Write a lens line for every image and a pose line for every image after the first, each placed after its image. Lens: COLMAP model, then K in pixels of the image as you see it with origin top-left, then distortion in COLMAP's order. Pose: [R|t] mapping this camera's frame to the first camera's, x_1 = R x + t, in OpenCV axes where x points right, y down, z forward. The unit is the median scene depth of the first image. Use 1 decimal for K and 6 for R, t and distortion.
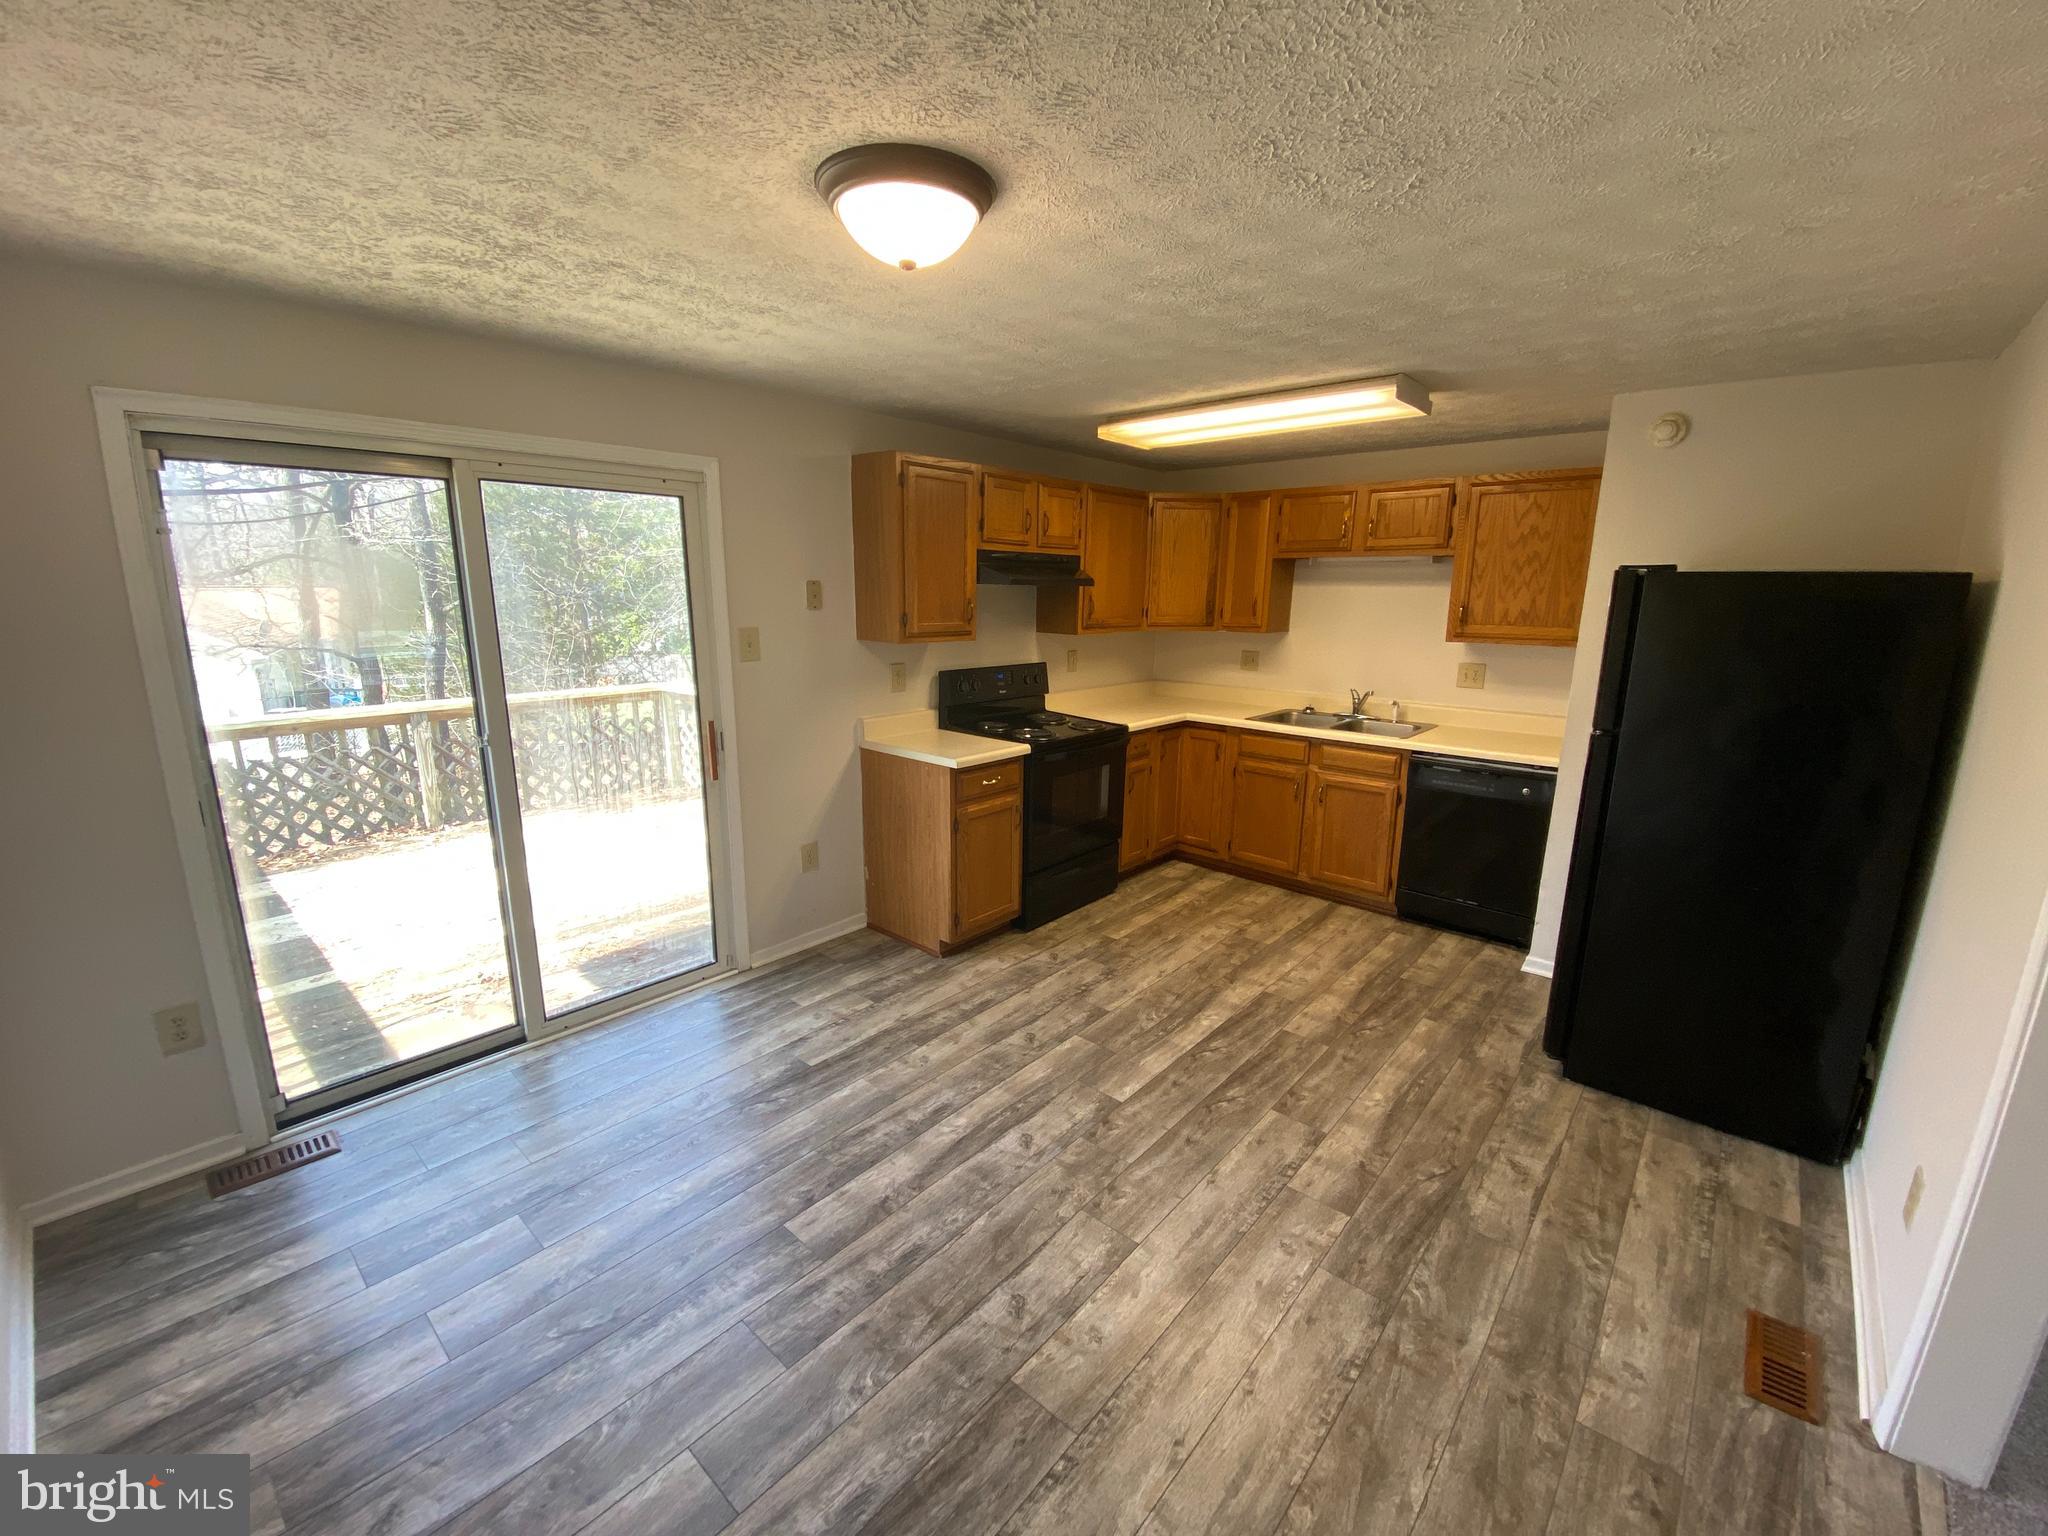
lens RADIAL K [[835.5, 0, 1022.0], [0, 835.5, 760.8], [0, 0, 1]] dist [0.049648, -0.041136]
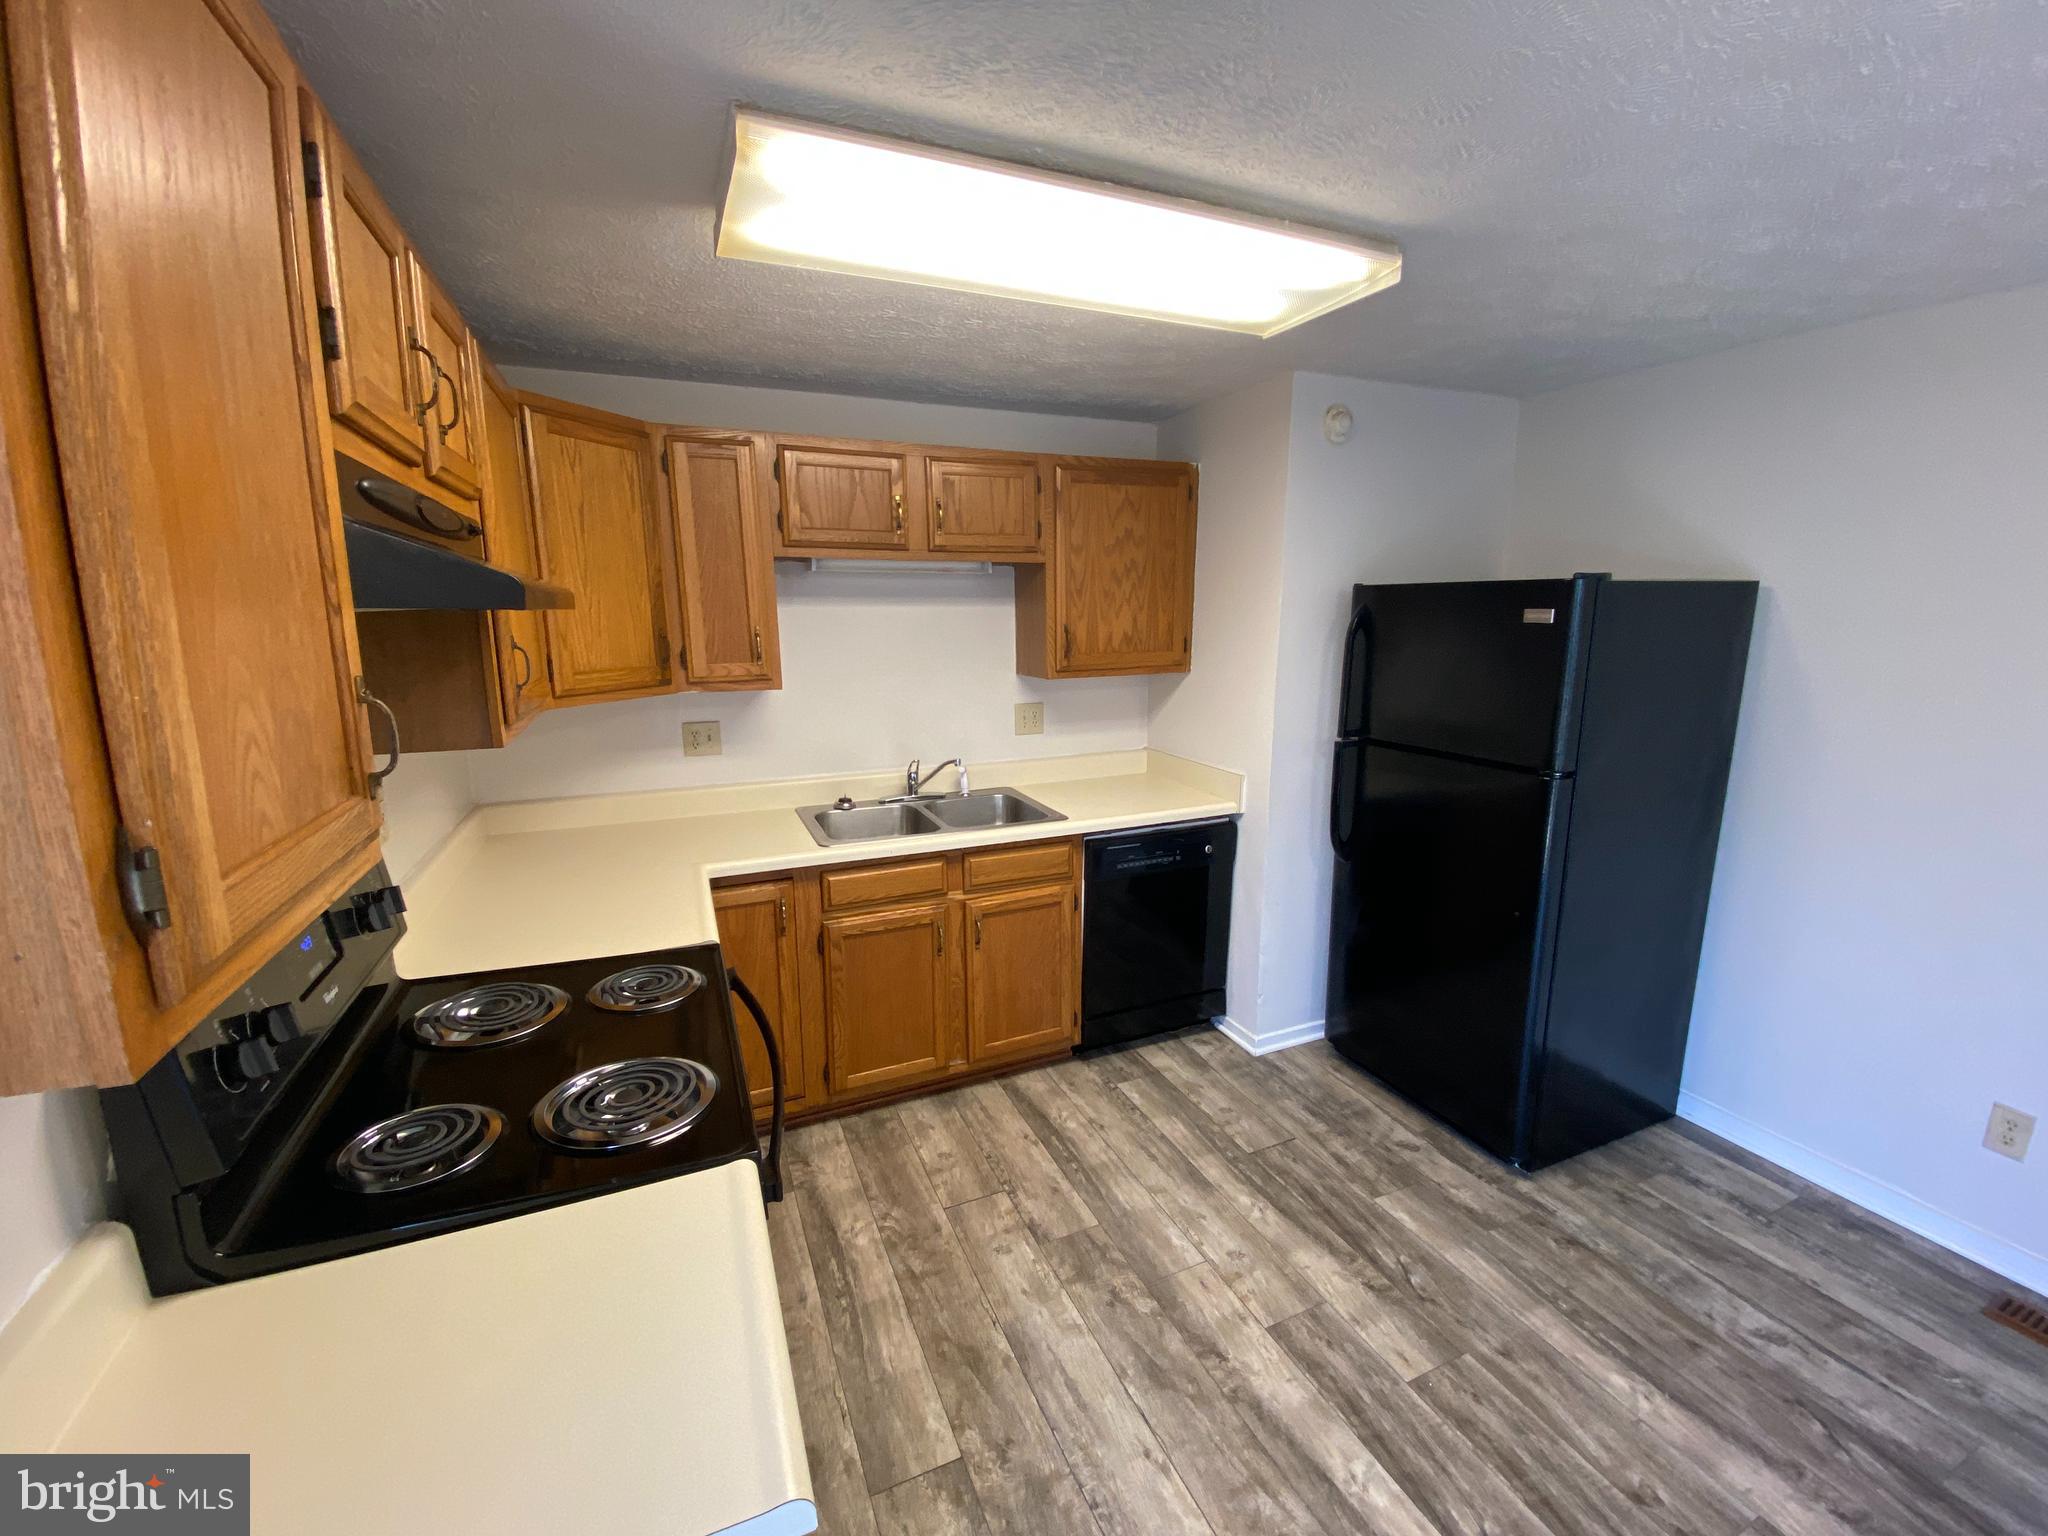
lens RADIAL K [[829.1, 0, 1026.5], [0, 829.1, 768.7], [0, 0, 1]] dist [0.021359, -0.021858]
pose [[0.419906, -0.188672, 0.887740, -0.188390], [0.197856, 0.973656, 0.113345, -0.171850], [-0.885738, 0.128050, 0.446174, 0.801666]]
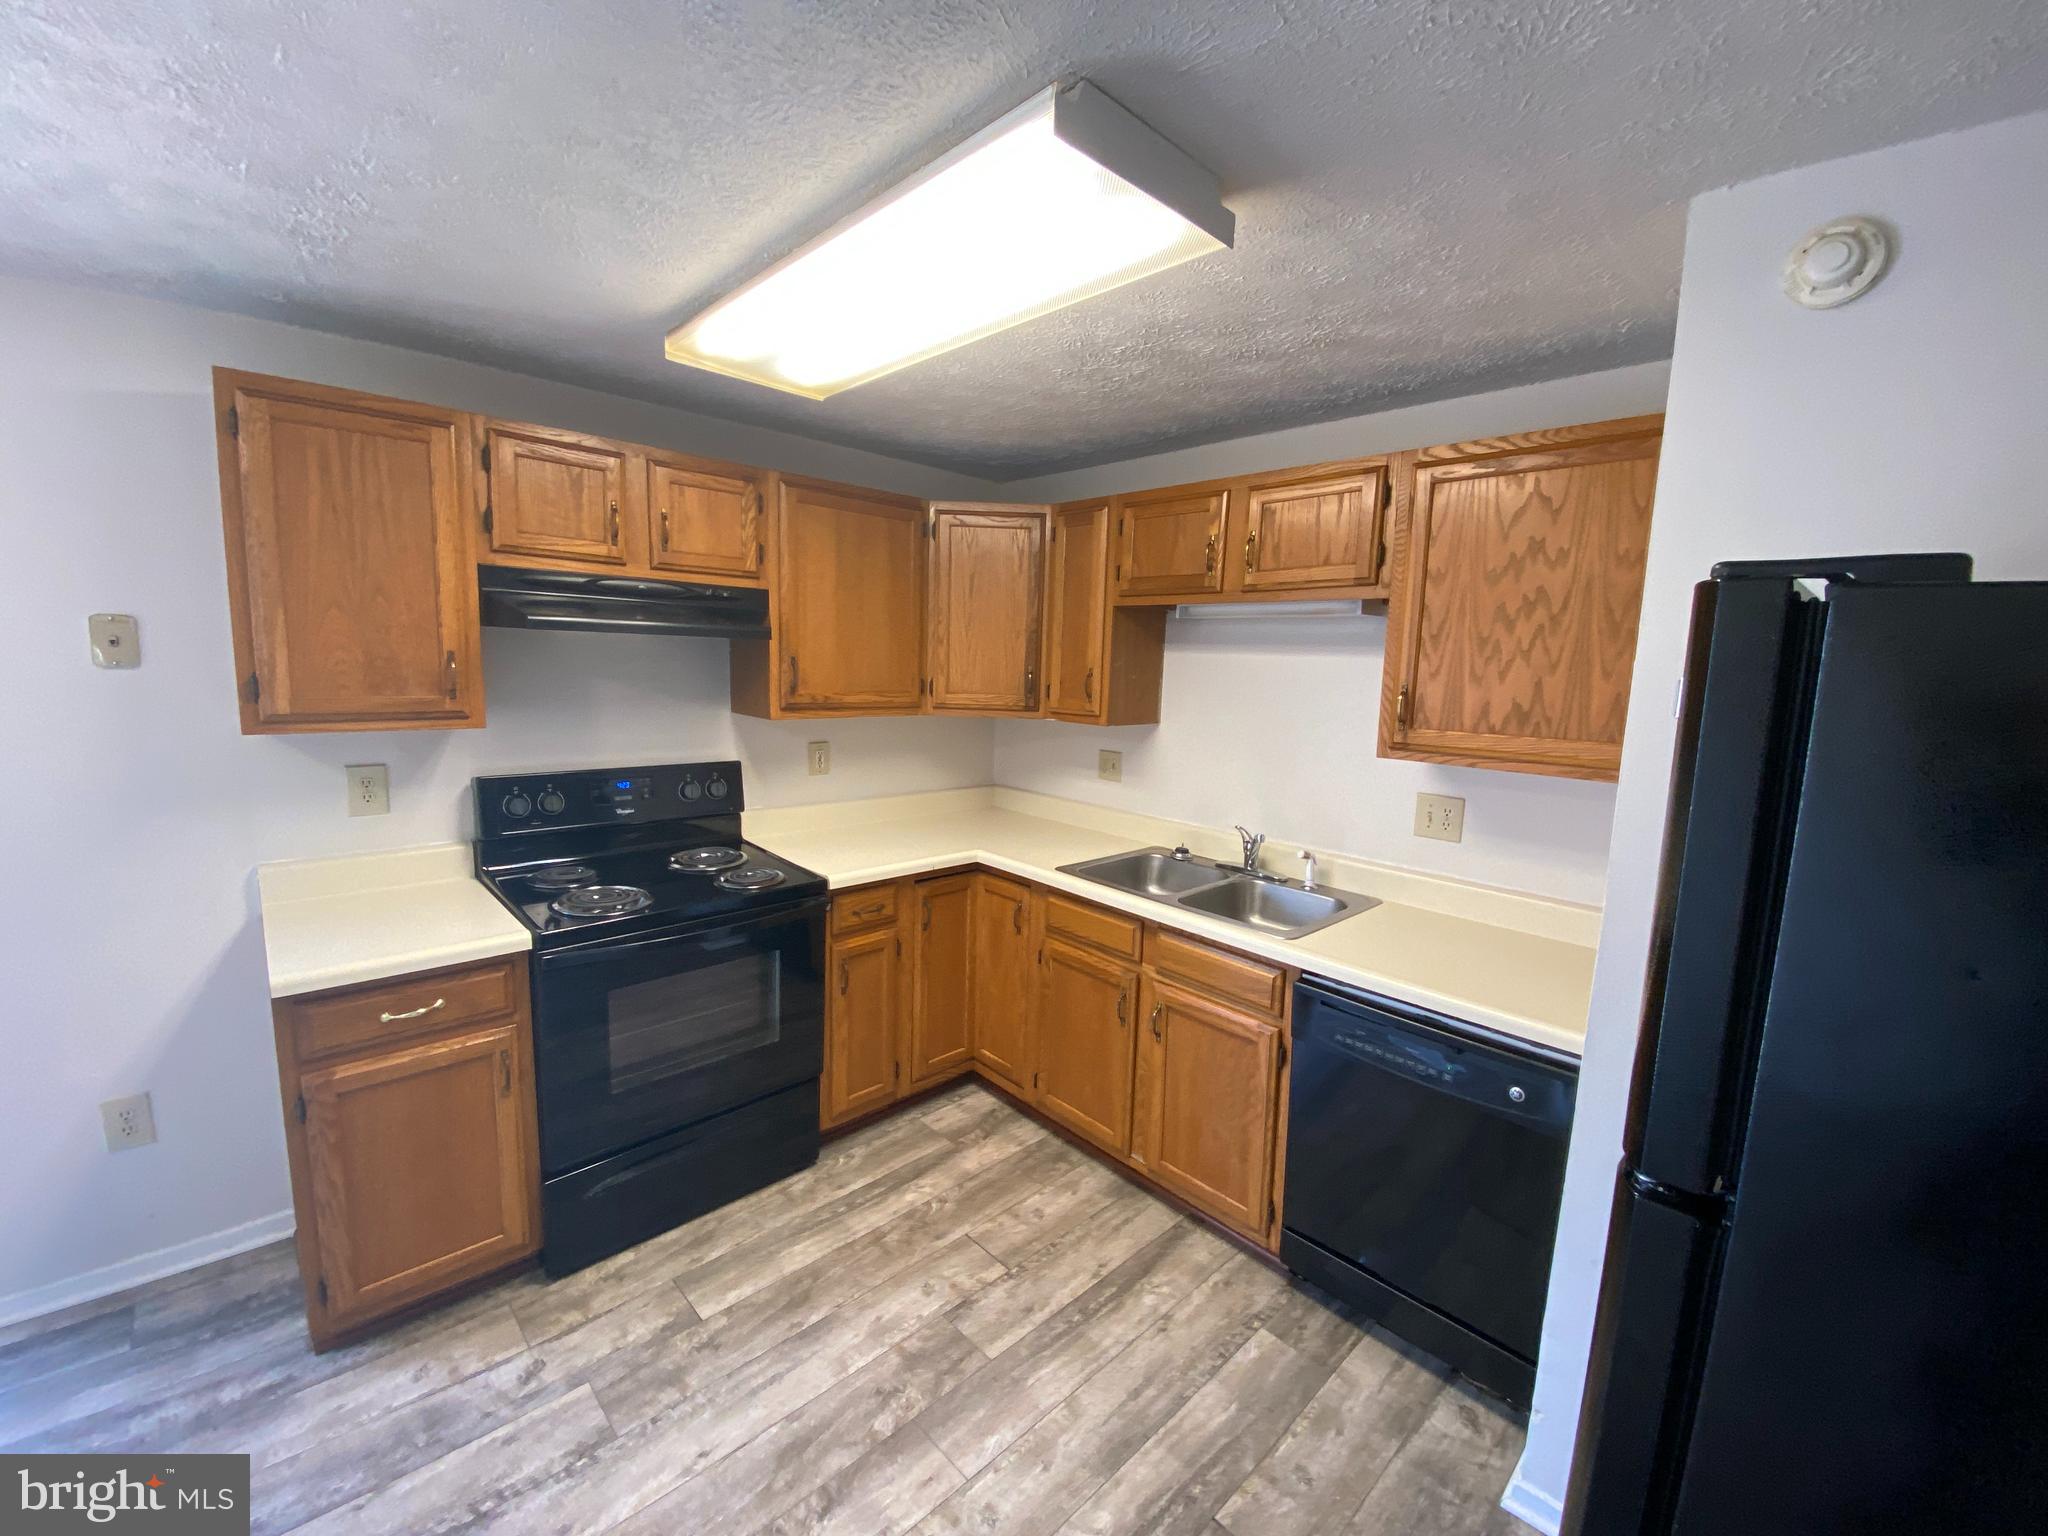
lens RADIAL K [[834.4, 0, 1026.2], [0, 834.4, 767.0], [0, 0, 1]] dist [0.022330, -0.022063]
pose [[0.996493, 0.033319, -0.076752, 0.364095], [-0.039076, 0.996435, -0.074766, -0.098373], [0.073987, 0.077503, 0.994243, 0.519019]]
